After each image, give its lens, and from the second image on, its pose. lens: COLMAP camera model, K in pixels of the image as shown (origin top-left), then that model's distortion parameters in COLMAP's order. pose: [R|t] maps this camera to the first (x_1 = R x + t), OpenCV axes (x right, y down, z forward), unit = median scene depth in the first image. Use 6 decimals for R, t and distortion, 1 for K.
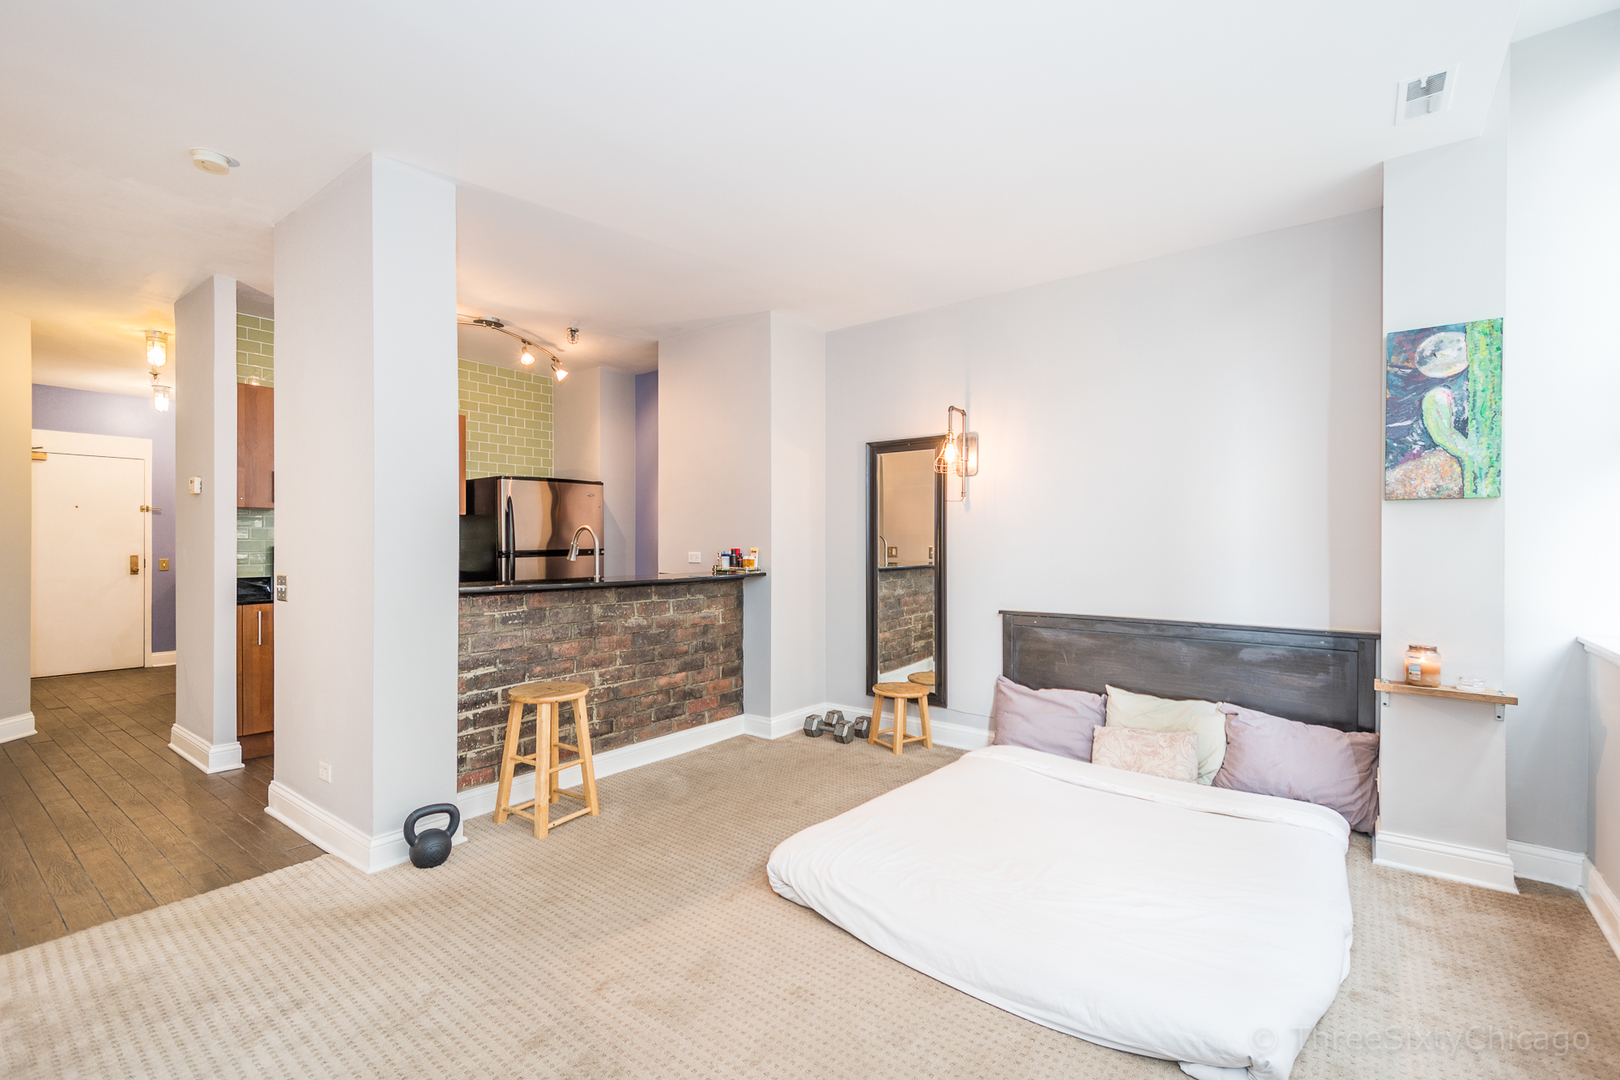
lens RADIAL K [[707.3, 0, 822.1], [0, 707.3, 539.7], [0, 0, 1]] dist [0.020502, -0.005956]
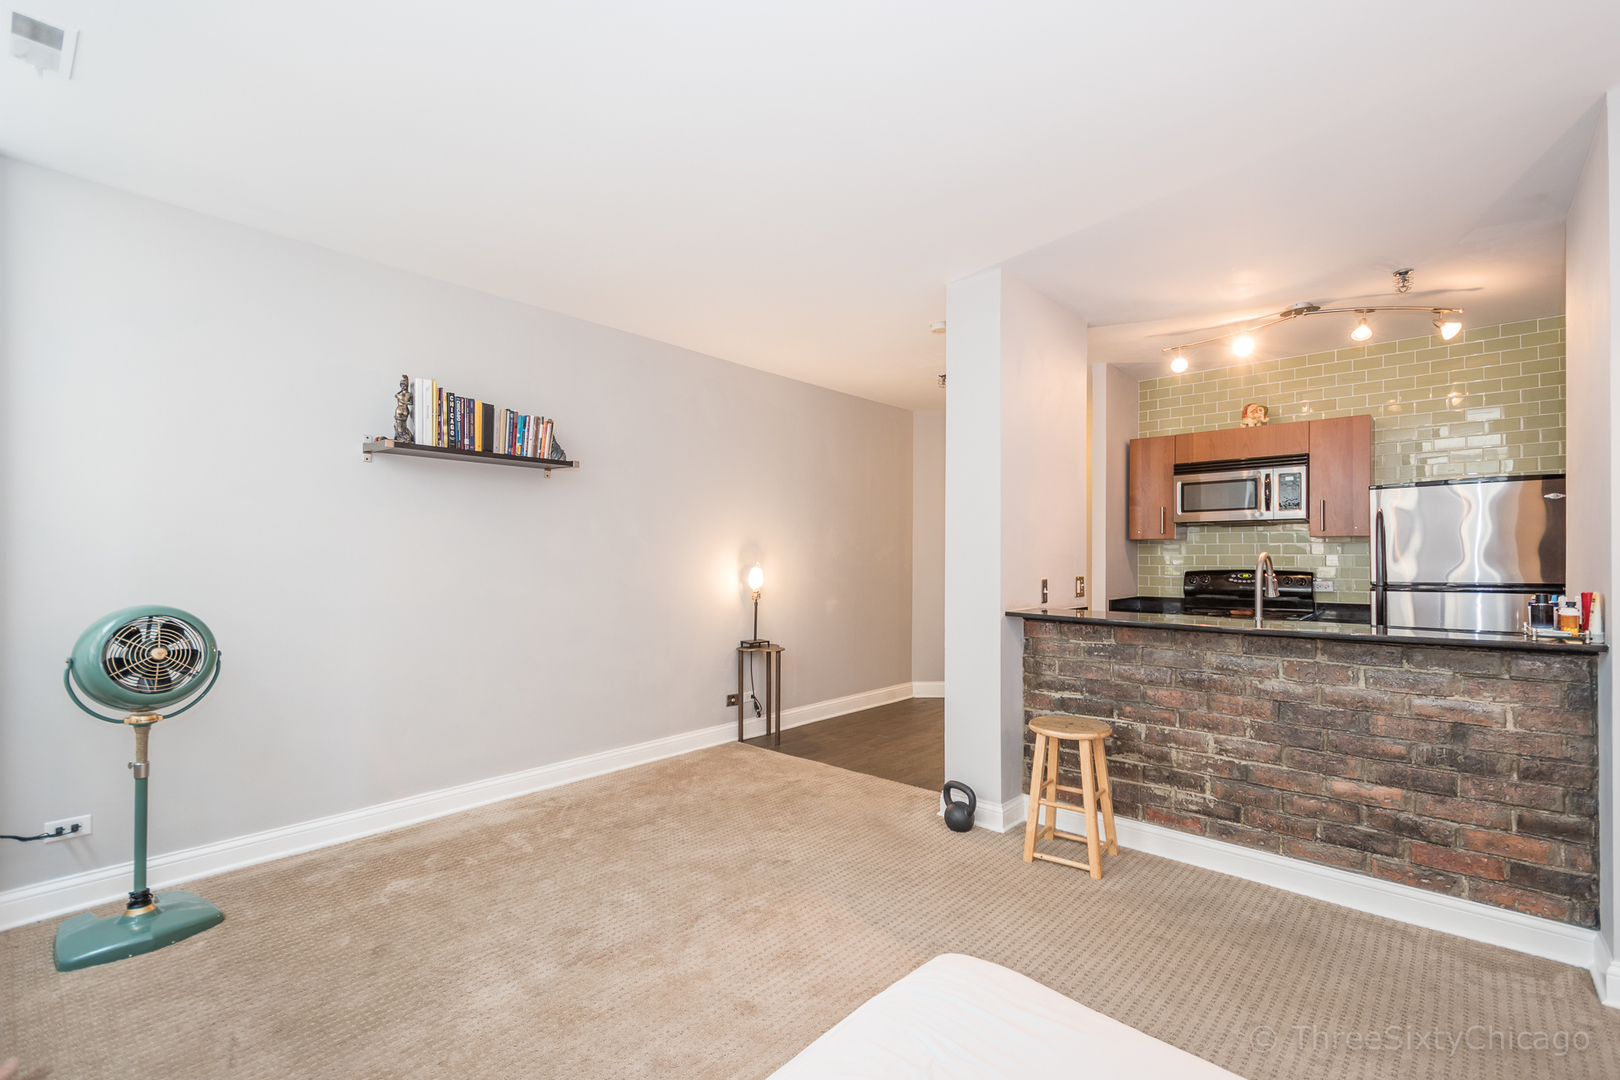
lens RADIAL K [[707.3, 0, 813.0], [0, 707.3, 557.3], [0, 0, 1]] dist [0.020502, -0.005956]
pose [[-0.069771, -0.003721, -0.997556, 0.484139], [0.001220, 0.999992, -0.003815, -0.012556], [0.997562, -0.001483, -0.069766, 0.564773]]
